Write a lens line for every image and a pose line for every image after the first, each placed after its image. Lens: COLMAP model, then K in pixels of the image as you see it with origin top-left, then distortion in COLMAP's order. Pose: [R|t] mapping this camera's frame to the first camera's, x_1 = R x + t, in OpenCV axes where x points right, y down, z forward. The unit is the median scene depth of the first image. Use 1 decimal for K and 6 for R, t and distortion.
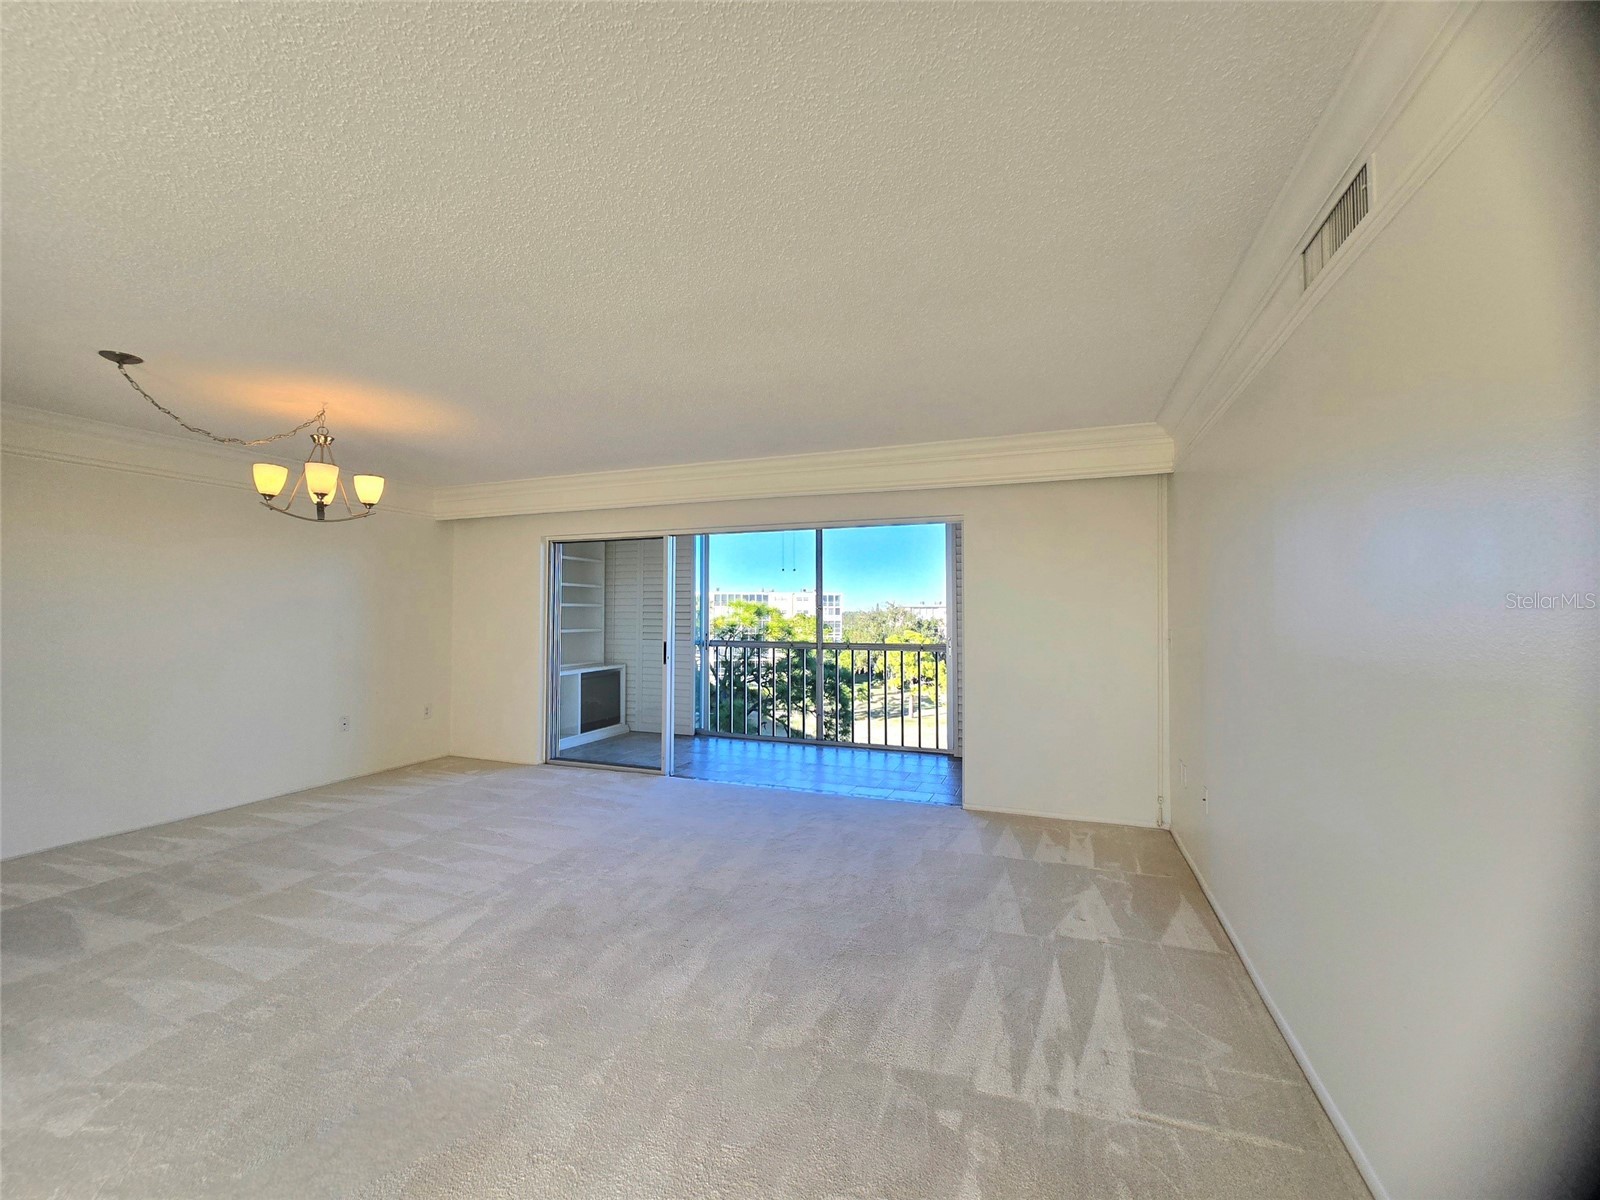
lens RADIAL K [[636.8, 0, 788.5], [0, 636.8, 596.1], [0, 0, 1]] dist [-0.005701, 0.001640]
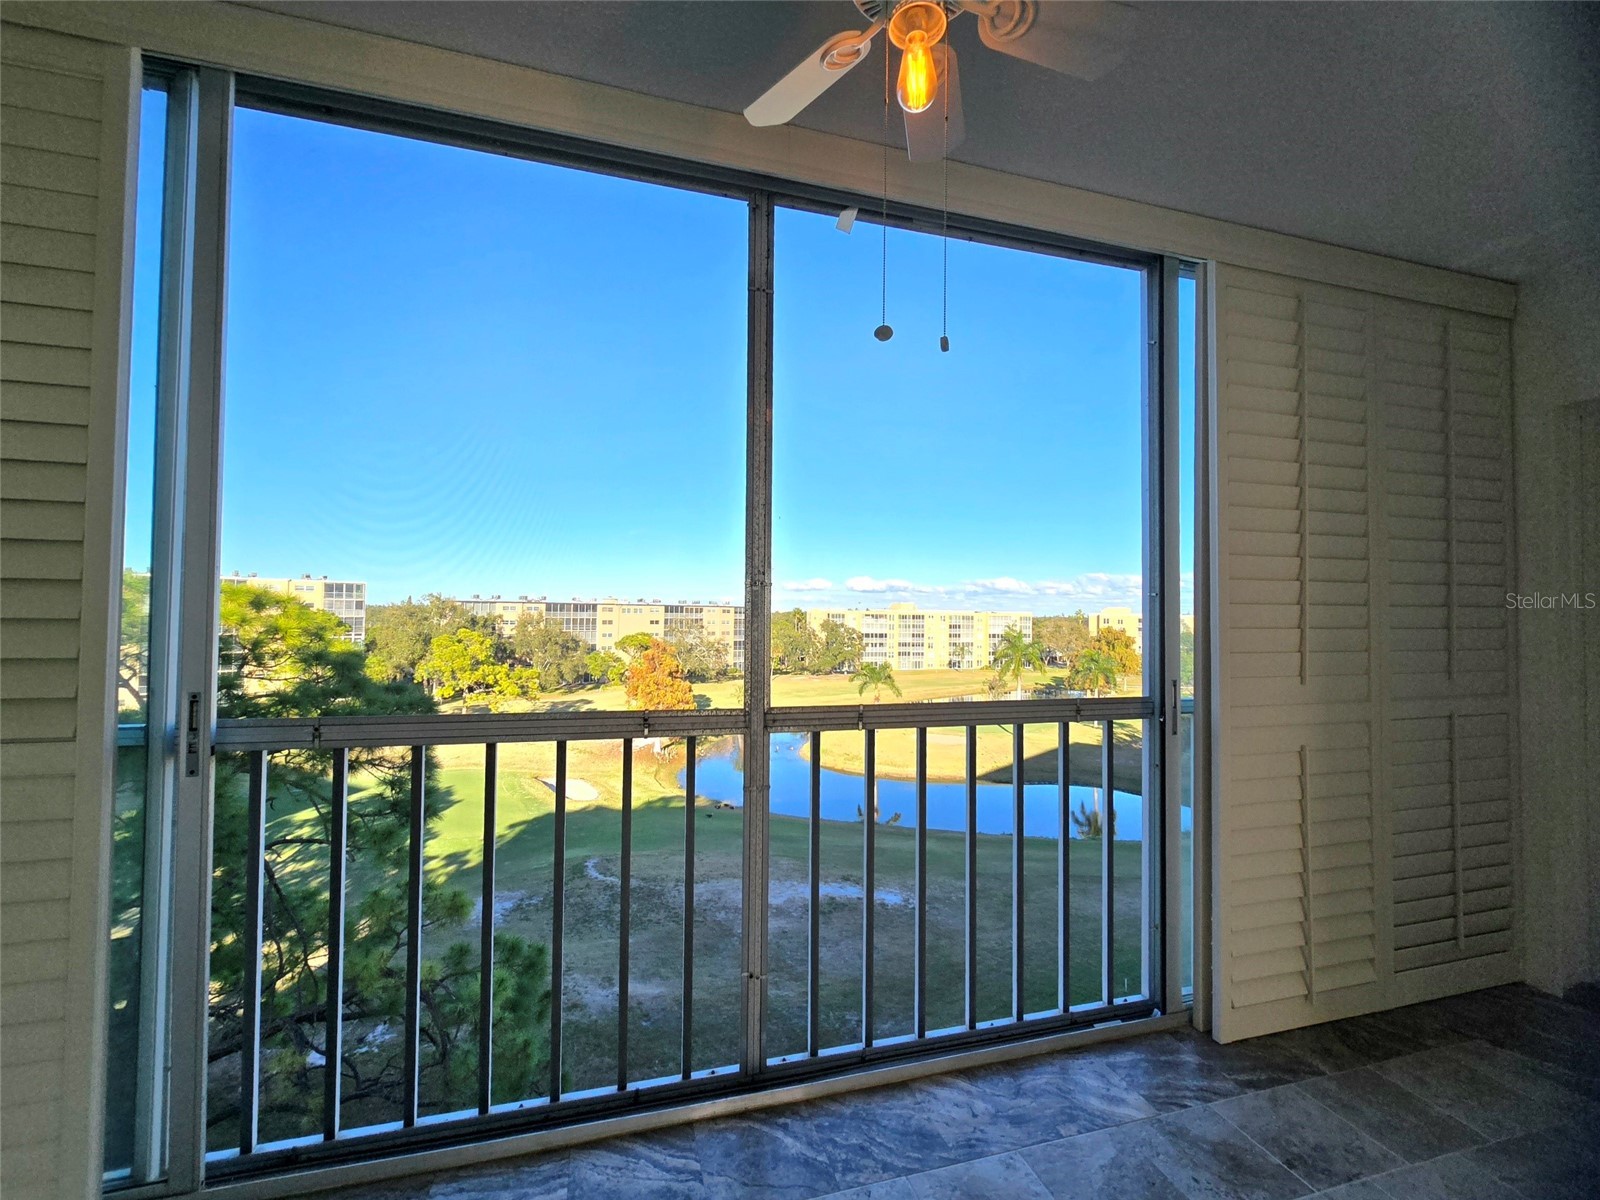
lens RADIAL K [[667.0, 0, 800.7], [0, 667.0, 592.4], [0, 0, 1]] dist [-0.012313, 0.000534]
pose [[0.783800, 0.027995, 0.620382, -0.271032], [-0.028442, 0.999553, -0.009172, 0.058528], [-0.620361, -0.010456, 0.784246, 1.779656]]
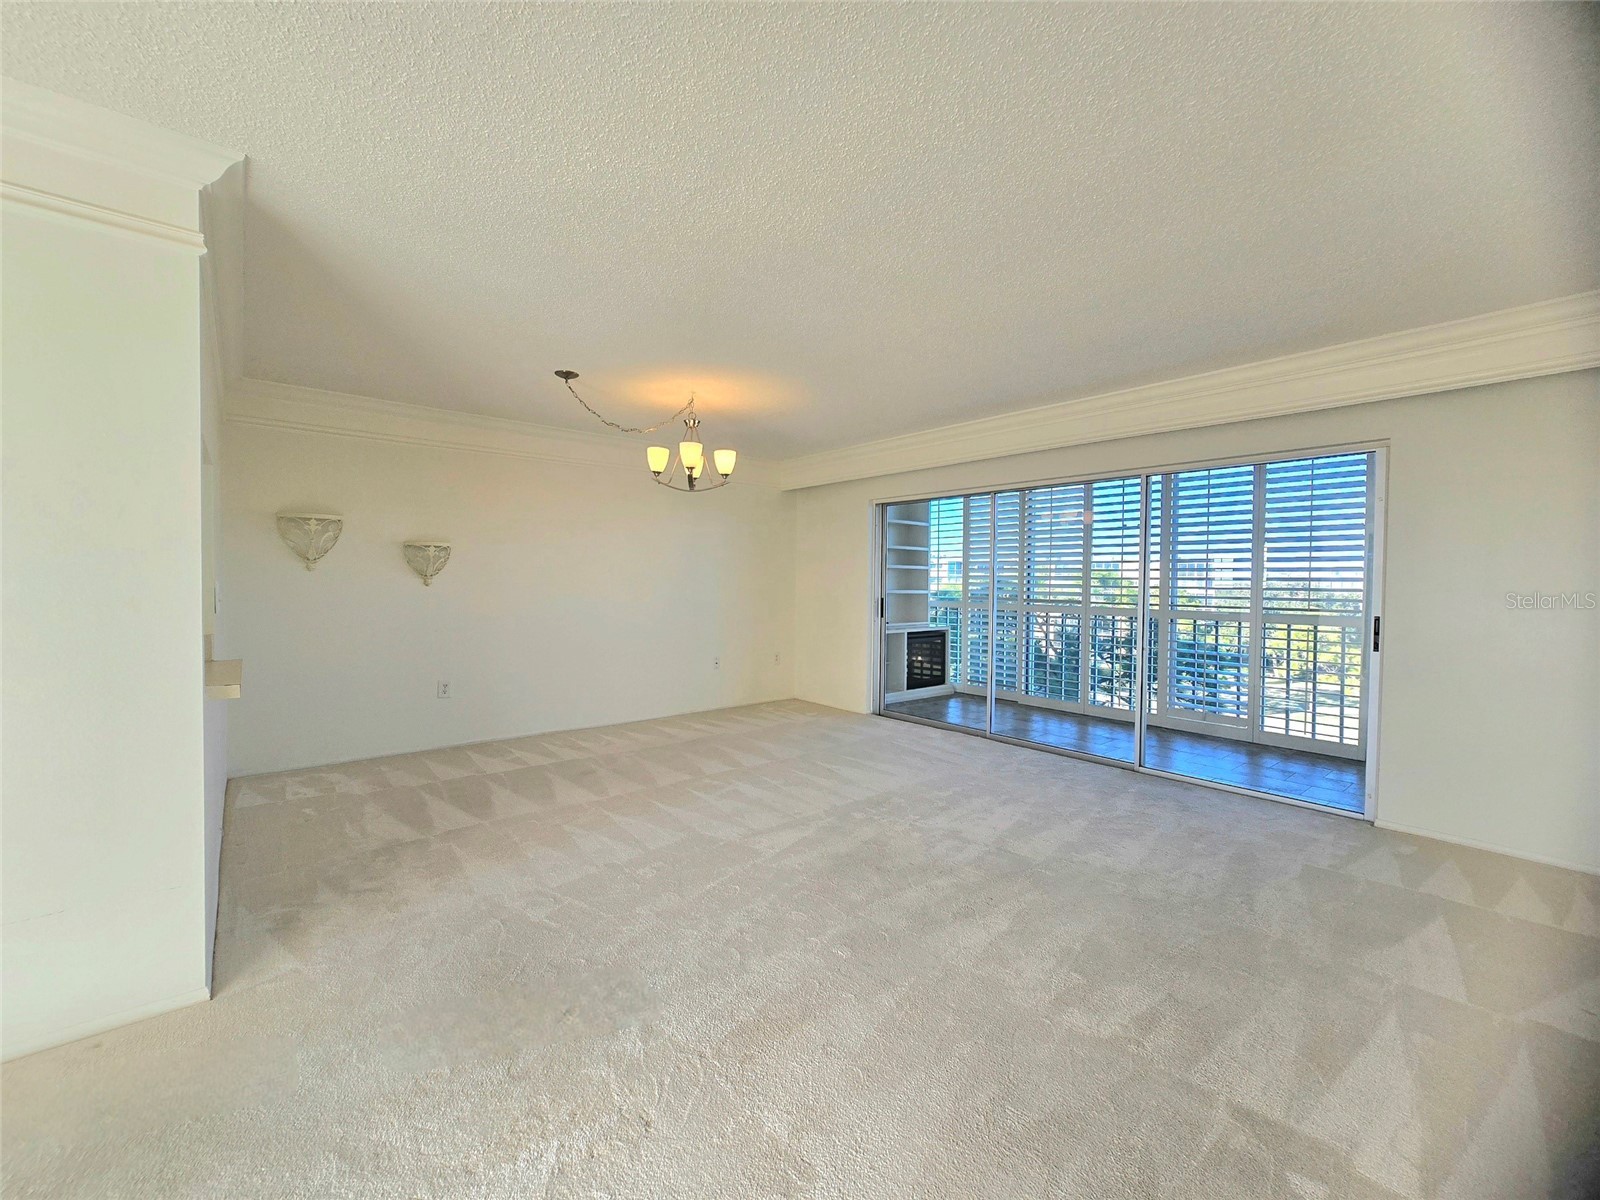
lens RADIAL K [[636.8, 0, 809.5], [0, 636.8, 594.6], [0, 0, 1]] dist [-0.005701, 0.001640]
pose [[0.884644, 0.017595, -0.465935, 0.032199], [0.003588, 0.999001, 0.044537, 0.026766], [0.466254, -0.041071, 0.883697, 0.025467]]
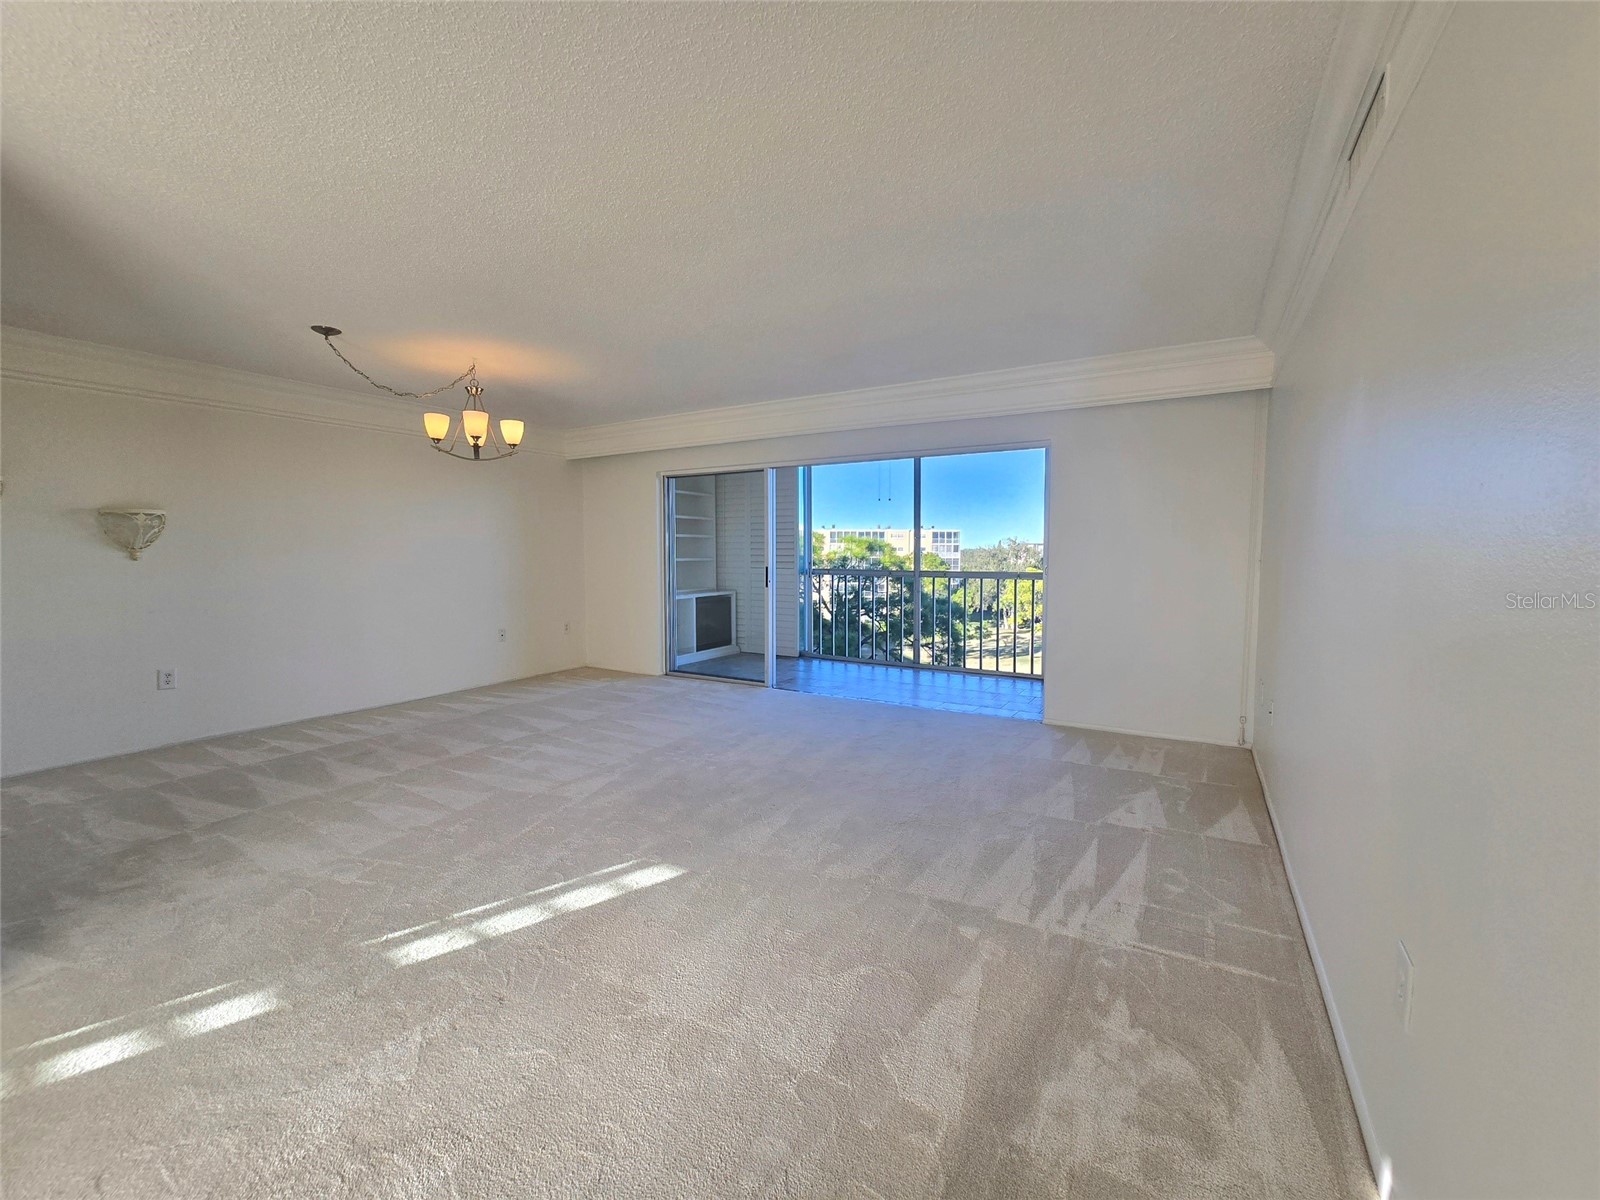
lens RADIAL K [[636.8, 0, 803.9], [0, 636.8, 590.7], [0, 0, 1]] dist [-0.005701, 0.001640]
pose [[0.987511, 0.006872, -0.157399, 0.067225], [0.007266, 0.995999, 0.089073, 0.026405], [0.157381, -0.089104, 0.983510, -0.109994]]
